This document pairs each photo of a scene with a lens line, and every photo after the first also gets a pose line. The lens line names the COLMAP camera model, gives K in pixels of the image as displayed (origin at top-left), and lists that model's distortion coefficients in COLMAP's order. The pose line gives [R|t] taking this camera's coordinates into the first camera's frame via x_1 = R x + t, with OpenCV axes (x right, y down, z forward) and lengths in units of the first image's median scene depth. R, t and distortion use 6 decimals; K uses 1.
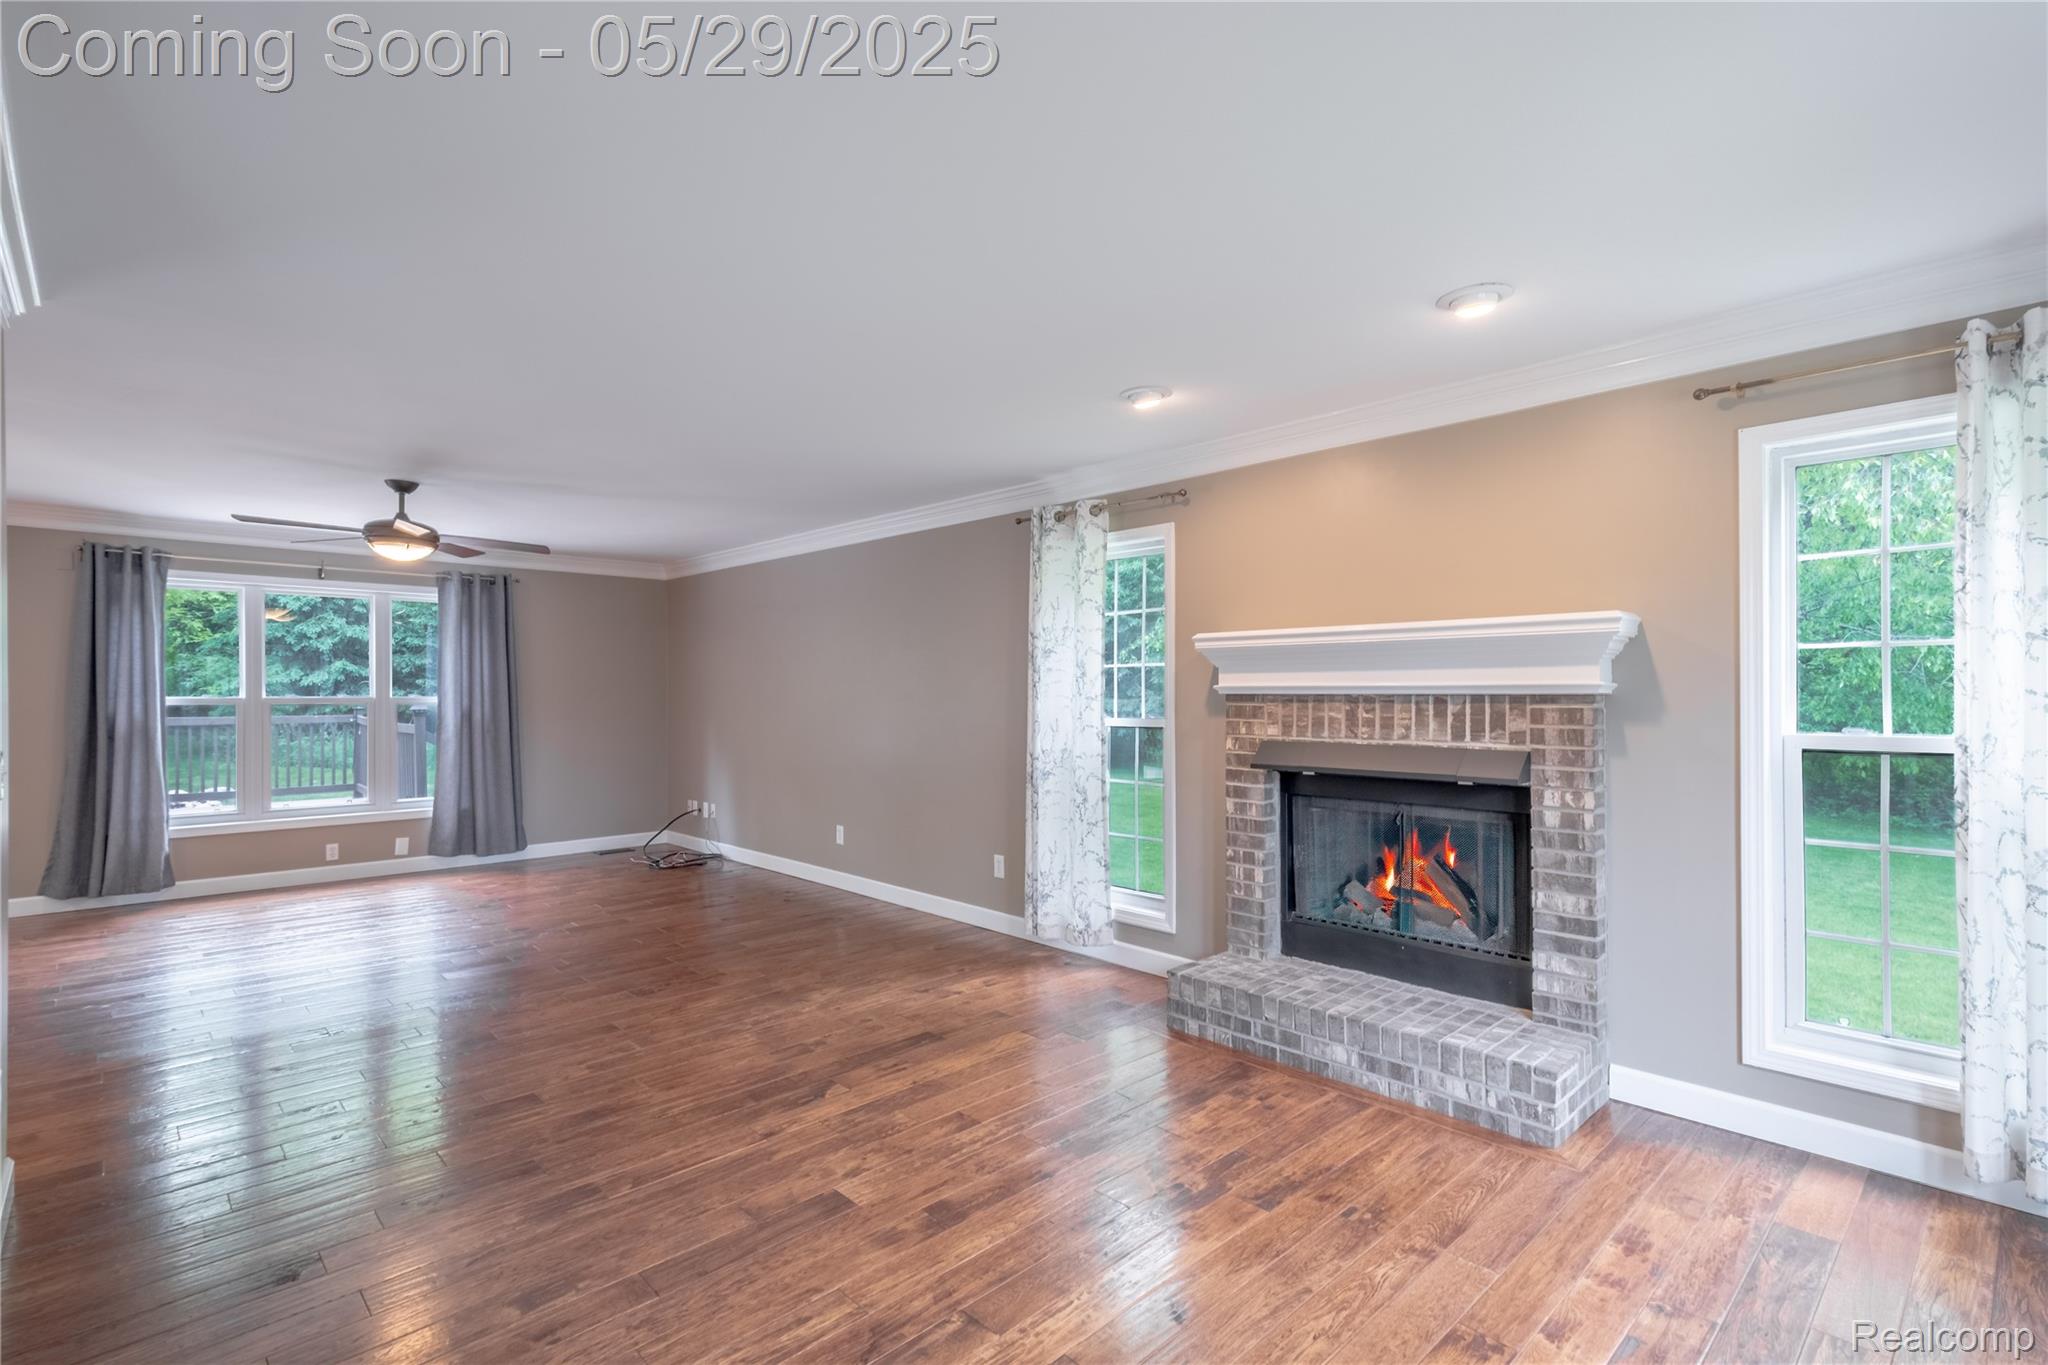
lens RADIAL K [[935.0, 0, 1040.7], [0, 935.0, 697.2], [0, 0, 1]] dist [0.026478, 0.000427]
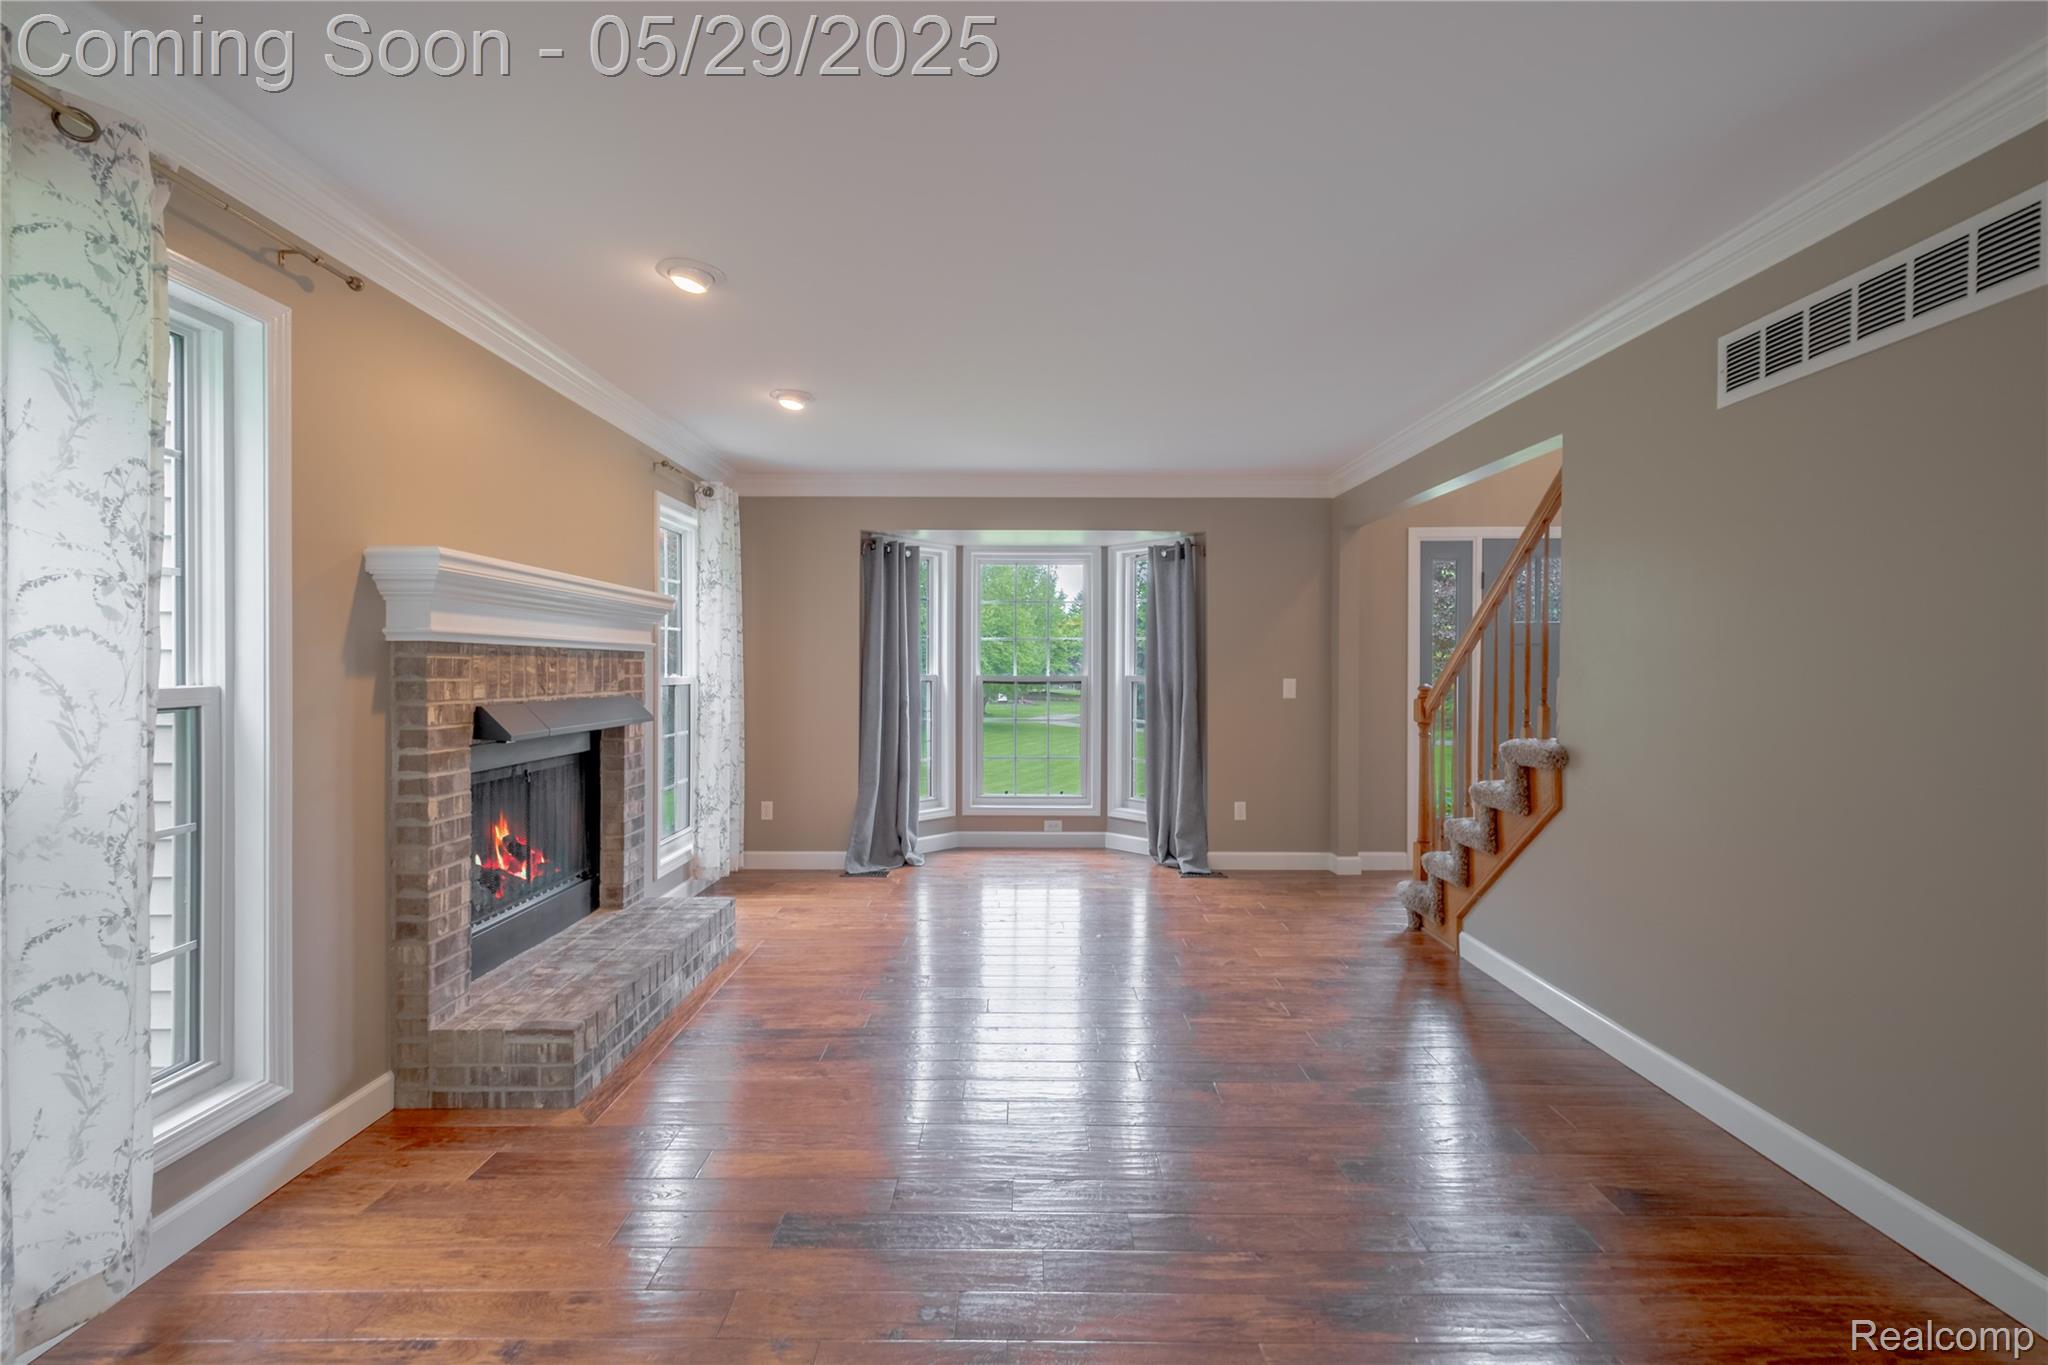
lens RADIAL K [[883.7, 0, 1011.3], [0, 883.7, 674.0], [0, 0, 1]] dist [0.015974, -0.003592]
pose [[-0.708385, -0.002042, 0.705824, -0.581662], [0.004645, 0.999961, 0.007554, 0.018085], [-0.705811, 0.008630, -0.708347, 1.250579]]
